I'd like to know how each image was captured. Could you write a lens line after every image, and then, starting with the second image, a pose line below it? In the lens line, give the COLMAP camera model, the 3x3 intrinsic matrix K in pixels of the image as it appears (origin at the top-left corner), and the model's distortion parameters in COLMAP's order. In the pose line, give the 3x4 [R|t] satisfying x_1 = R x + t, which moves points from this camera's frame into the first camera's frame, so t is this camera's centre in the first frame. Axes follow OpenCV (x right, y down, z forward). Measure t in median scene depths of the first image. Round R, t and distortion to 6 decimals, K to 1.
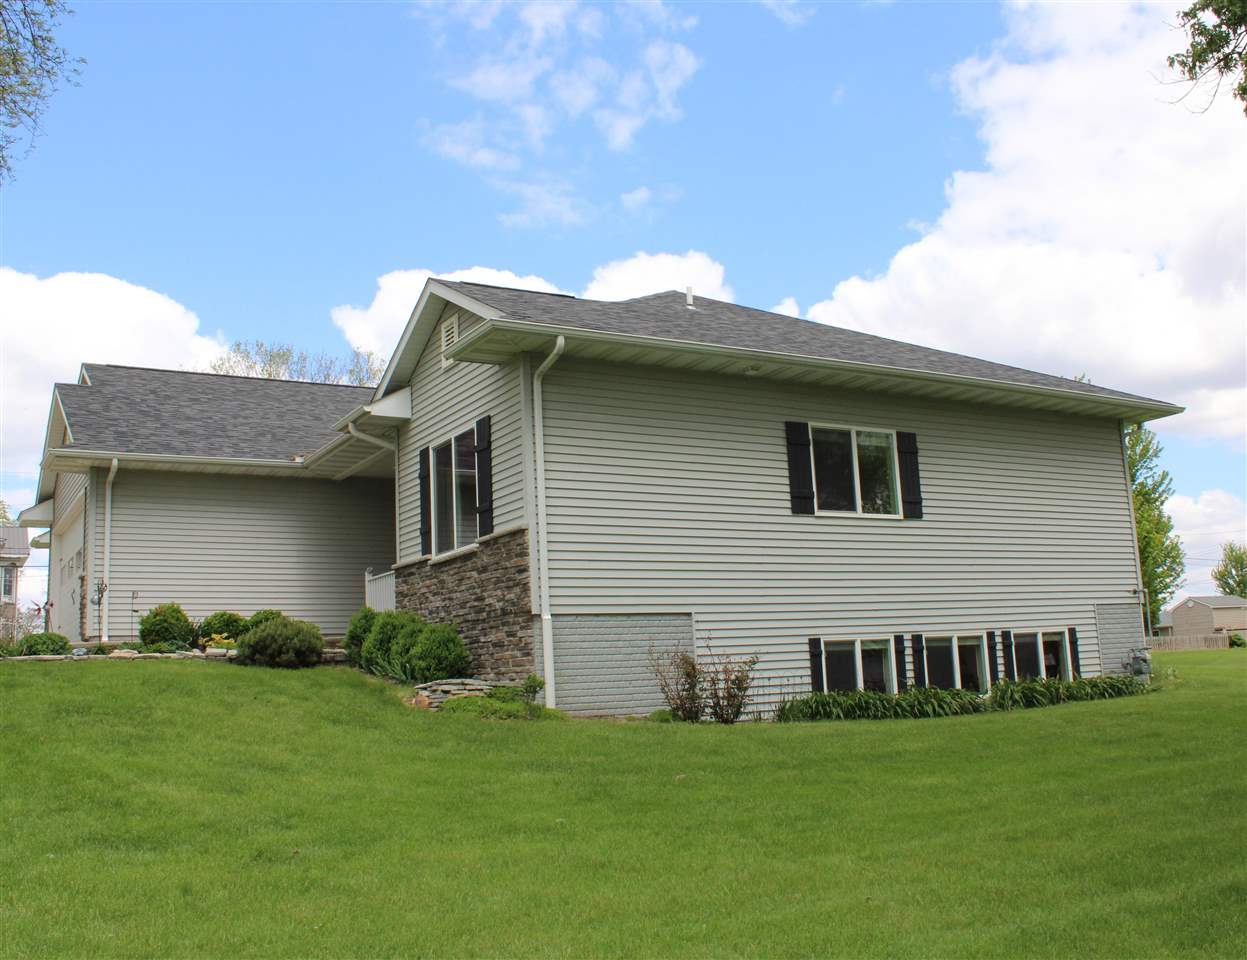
lens RADIAL K [[1208.8, 0, 625.0], [0, 1208.8, 493.4], [0, 0, 1]] dist [-0.147981, 0.000000]
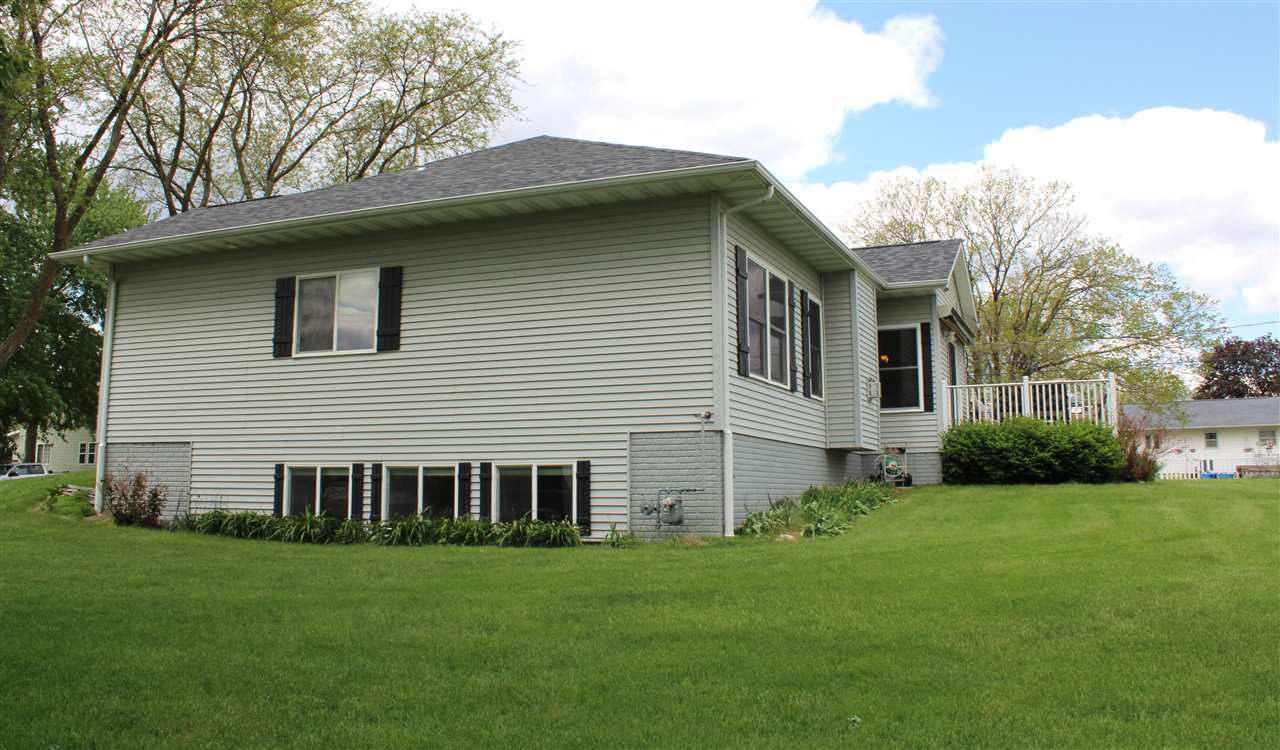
lens RADIAL K [[1068.2, 0, 650.5], [0, 1068.2, 366.4], [0, 0, 1]] dist [-0.094628, 0.035343]
pose [[0.596003, -0.049615, -0.801448, 0.943893], [0.093775, 0.995560, 0.008104, 0.041036], [0.797488, -0.079986, 0.598010, 0.540262]]
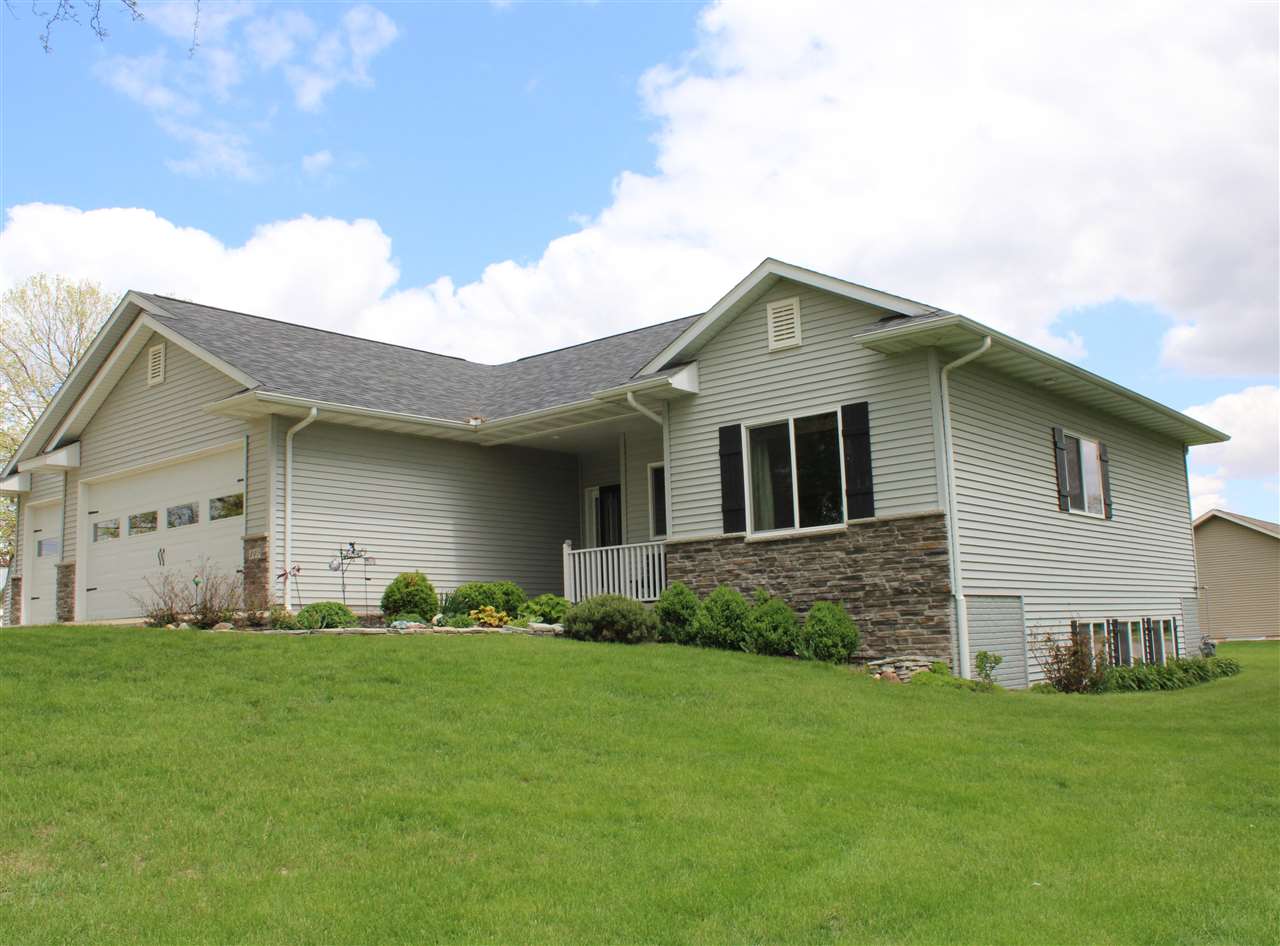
lens RADIAL K [[1181.9, 0, 637.9], [0, 1181.9, 461.3], [0, 0, 1]] dist [-0.079341, 0.000000]
pose [[0.948176, 0.060727, 0.311888, -0.475698], [-0.058590, 0.998150, -0.016228, 0.011143], [-0.312296, -0.002887, 0.949980, 0.073326]]
